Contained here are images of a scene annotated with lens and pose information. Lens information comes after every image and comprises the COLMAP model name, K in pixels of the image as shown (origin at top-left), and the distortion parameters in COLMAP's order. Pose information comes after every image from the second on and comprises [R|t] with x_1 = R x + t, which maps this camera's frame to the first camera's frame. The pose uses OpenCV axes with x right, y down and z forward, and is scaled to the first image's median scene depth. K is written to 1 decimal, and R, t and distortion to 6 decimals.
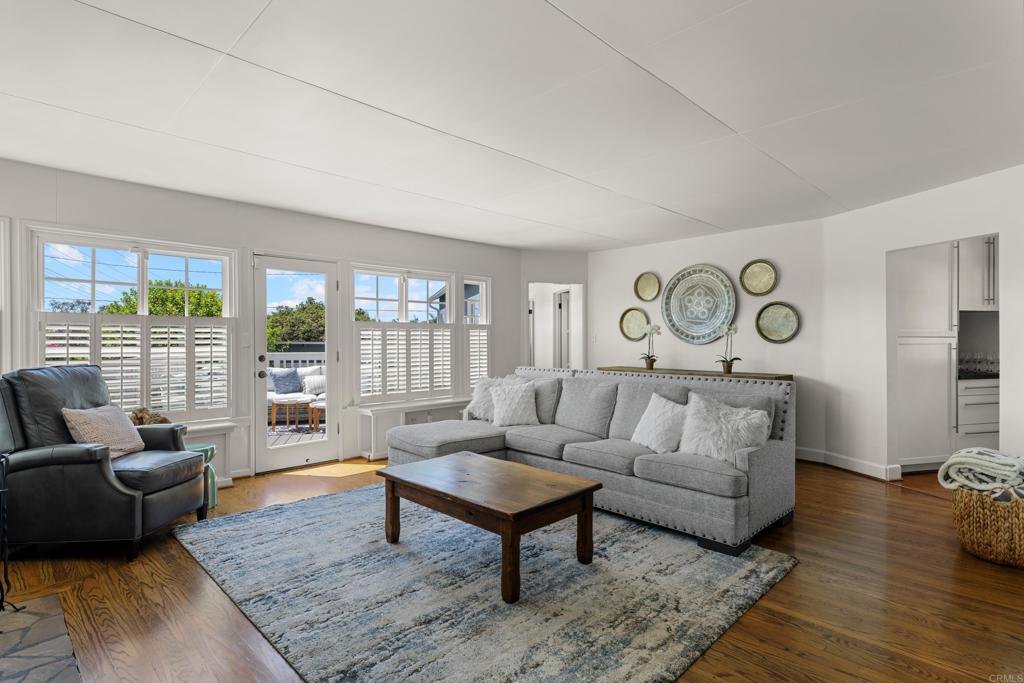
lens RADIAL K [[524.9, 0, 505.5], [0, 524.9, 339.3], [0, 0, 1]] dist [-0.000366, -0.002307]
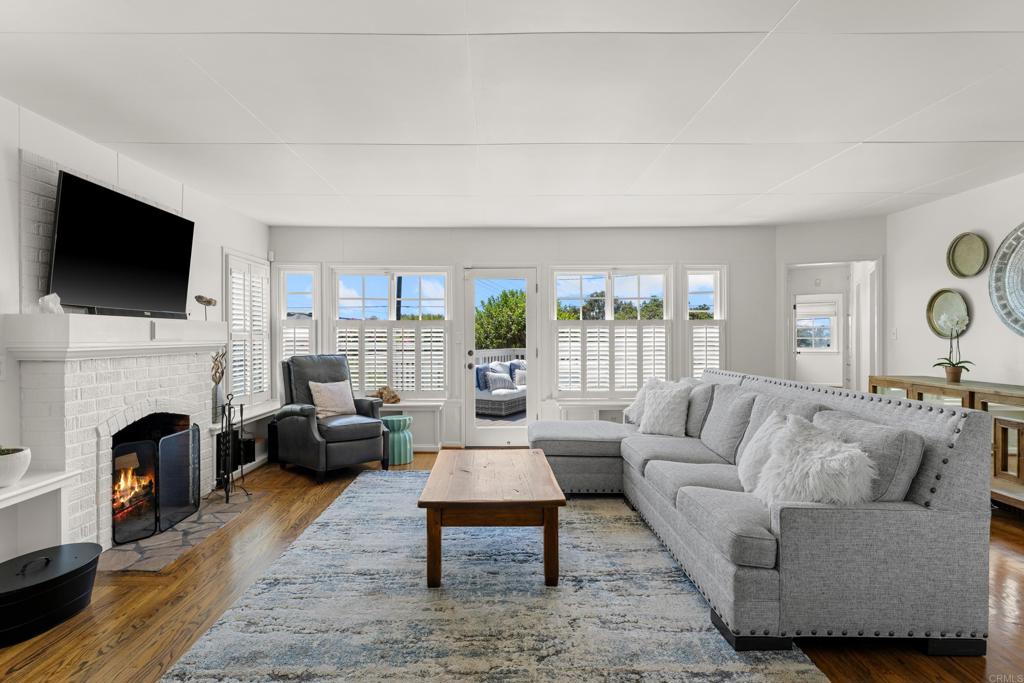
lens RADIAL K [[524.9, 0, 494.8], [0, 524.9, 339.1], [0, 0, 1]] dist [-0.000366, -0.002307]
pose [[0.708487, 0.000850, -0.705723, 0.628451], [0.002404, 0.999991, 0.003617, -0.000294], [0.705720, -0.004260, 0.708478, 0.255498]]
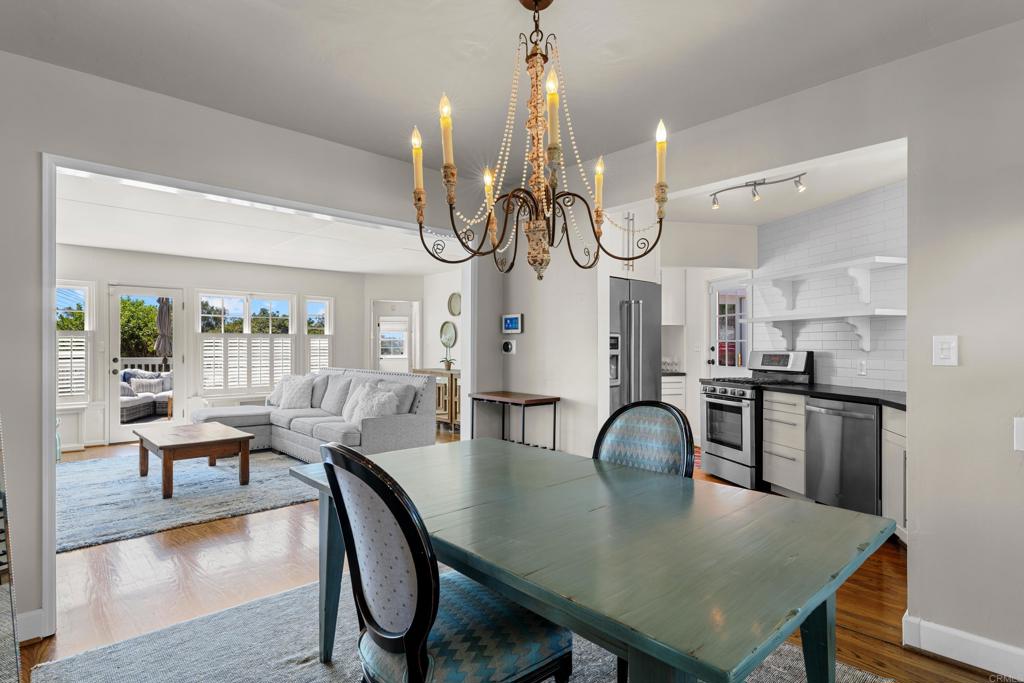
lens RADIAL K [[536.4, 0, 516.5], [0, 536.4, 343.5], [0, 0, 1]] dist [-0.002180, 0.000727]
pose [[0.999717, 0.000309, -0.023788, 0.894410], [-0.000448, 0.999983, -0.005862, 0.000681], [0.023786, 0.005871, 0.999700, -0.546586]]
